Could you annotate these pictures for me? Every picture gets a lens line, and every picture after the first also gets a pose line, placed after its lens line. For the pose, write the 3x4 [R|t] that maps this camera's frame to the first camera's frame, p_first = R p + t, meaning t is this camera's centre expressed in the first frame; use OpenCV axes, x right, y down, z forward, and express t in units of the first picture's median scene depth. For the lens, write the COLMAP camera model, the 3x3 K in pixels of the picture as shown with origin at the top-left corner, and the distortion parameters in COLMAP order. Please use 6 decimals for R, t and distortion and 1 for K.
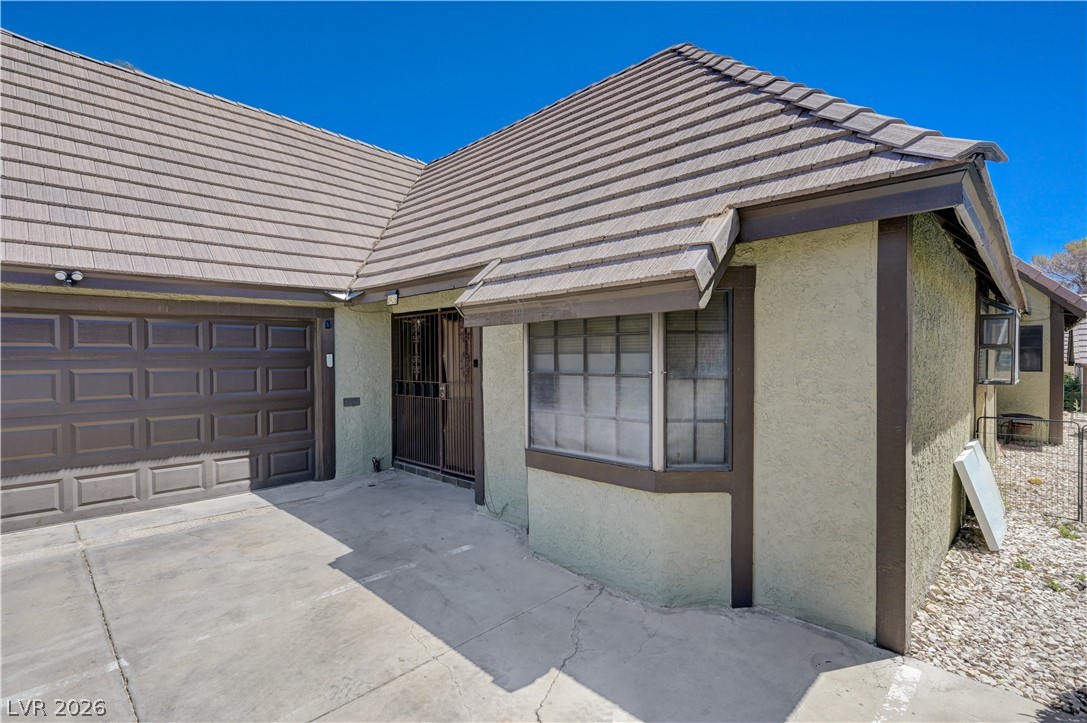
lens RADIAL K [[521.2, 0, 545.4], [0, 521.2, 364.0], [0, 0, 1]] dist [-0.001391, -0.001079]
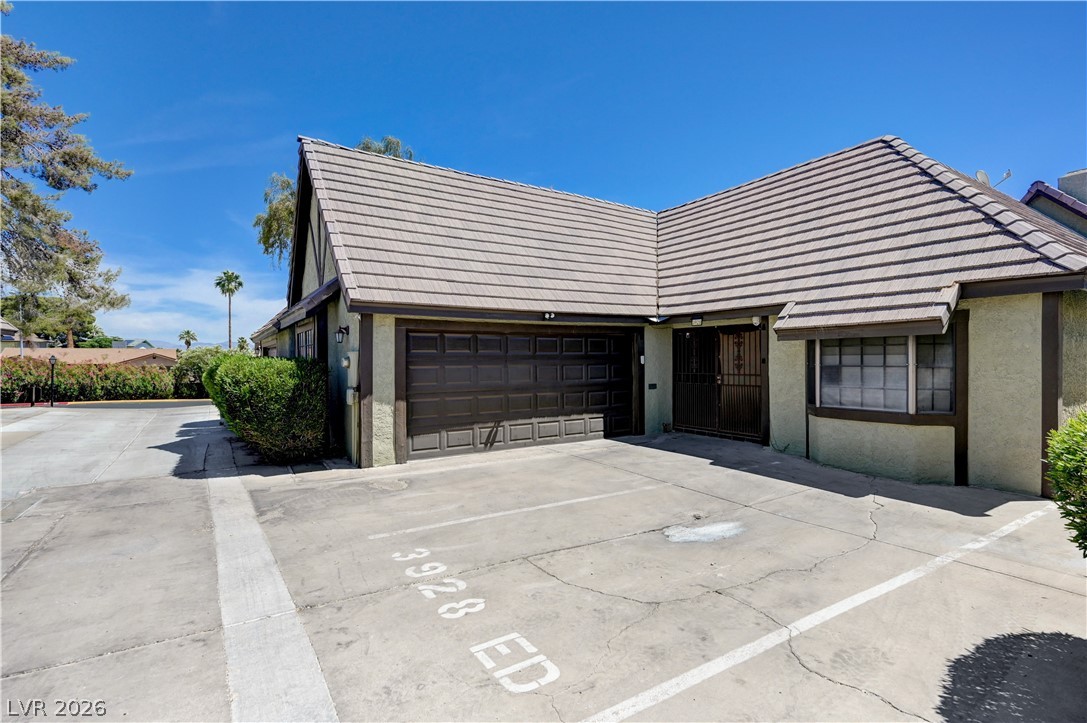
lens RADIAL K [[521.2, 0, 541.6], [0, 521.2, 364.8], [0, 0, 1]] dist [-0.001391, -0.001079]
pose [[0.972376, -0.000116, -0.233421, -0.611500], [0.000038, 1.000000, -0.000339, 0.016212], [0.233421, 0.000321, 0.972376, -1.108921]]
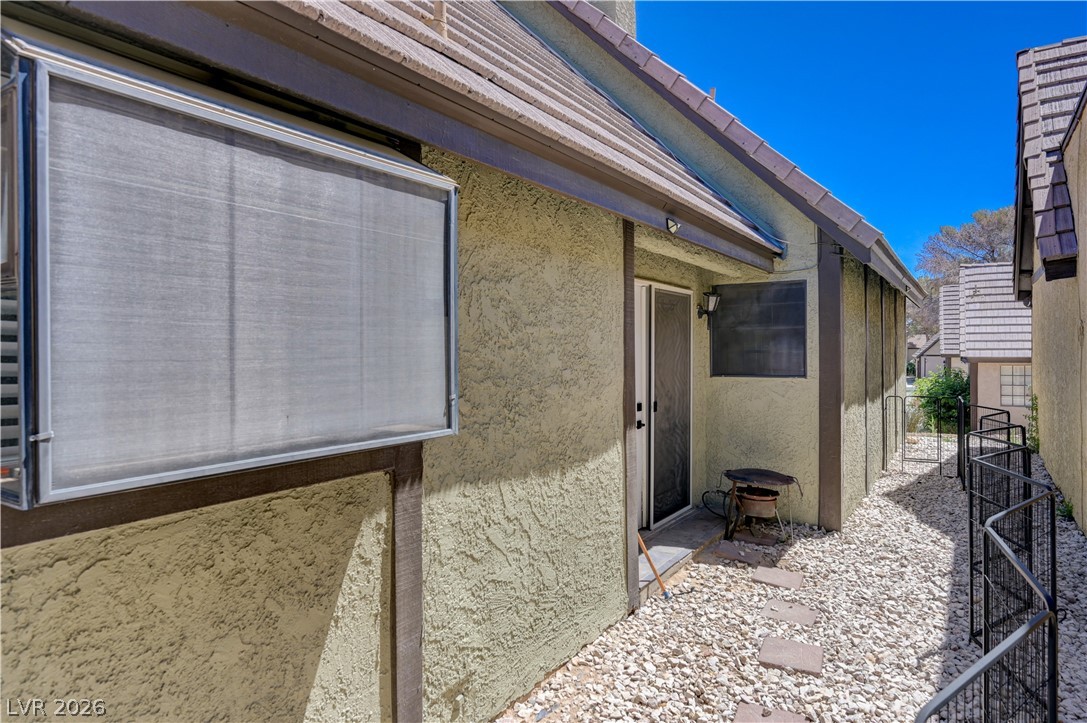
lens RADIAL K [[673.5, 0, 548.1], [0, 673.5, 352.8], [0, 0, 1]] dist [-0.008876, -0.001530]
pose [[0.979770, -0.001624, 0.200118, 1.401421], [0.003184, 0.999967, -0.007474, -0.009878], [-0.200099, 0.007960, 0.979743, 1.032991]]
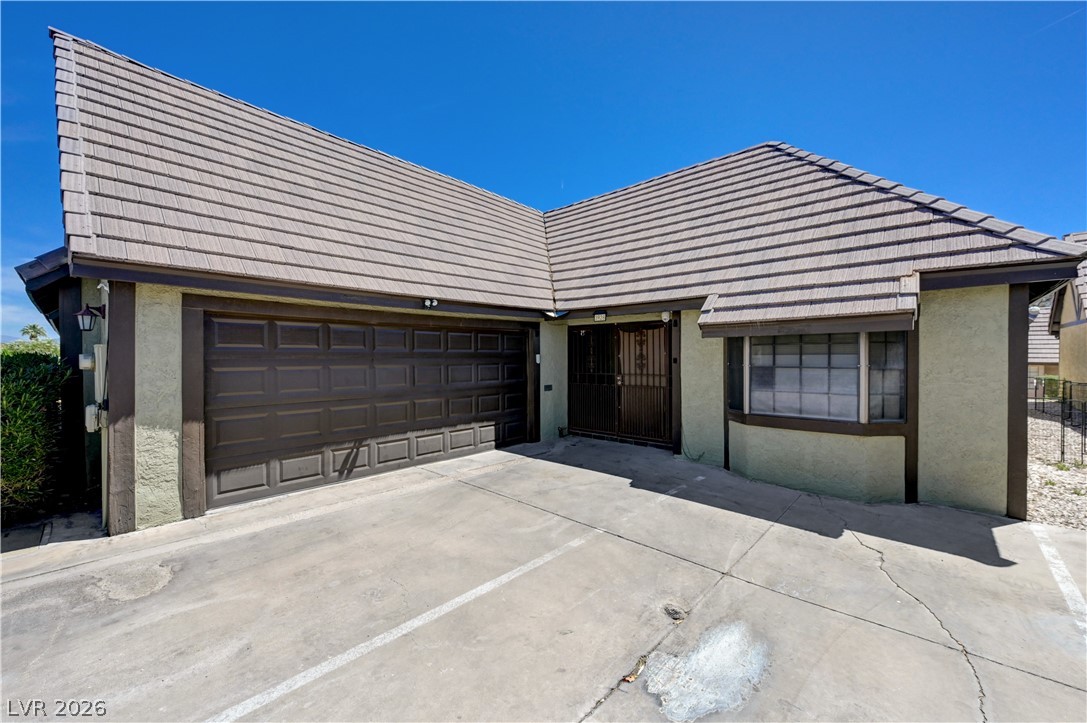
lens RADIAL K [[430.0, 0, 544.7], [0, 430.0, 361.4], [0, 0, 1]] dist [-0.001531, 0.000252]
pose [[0.999519, 0.001126, 0.030992, -0.773066], [-0.001054, 0.999997, -0.002315, 0.005357], [-0.030994, 0.002281, 0.999517, -0.332497]]
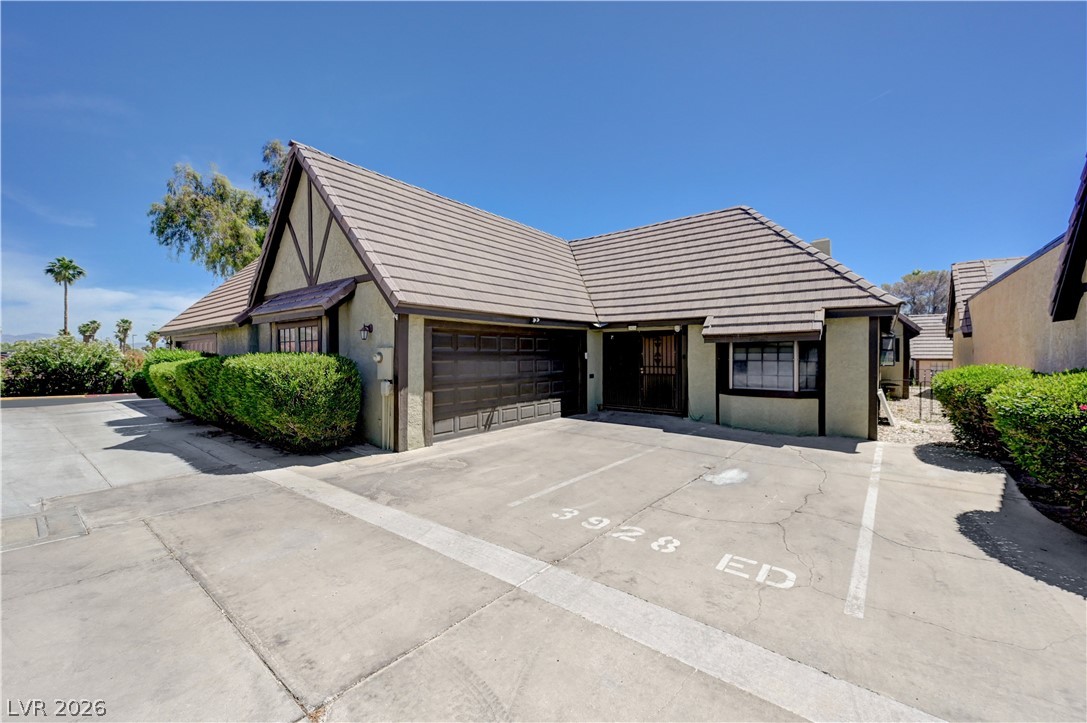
lens RADIAL K [[430.0, 0, 541.2], [0, 430.0, 358.5], [0, 0, 1]] dist [-0.001531, 0.000252]
pose [[0.995872, 0.000700, 0.090763, -1.333190], [-0.000572, 0.999999, -0.001437, 0.011921], [-0.090764, 0.001379, 0.995871, -1.220329]]
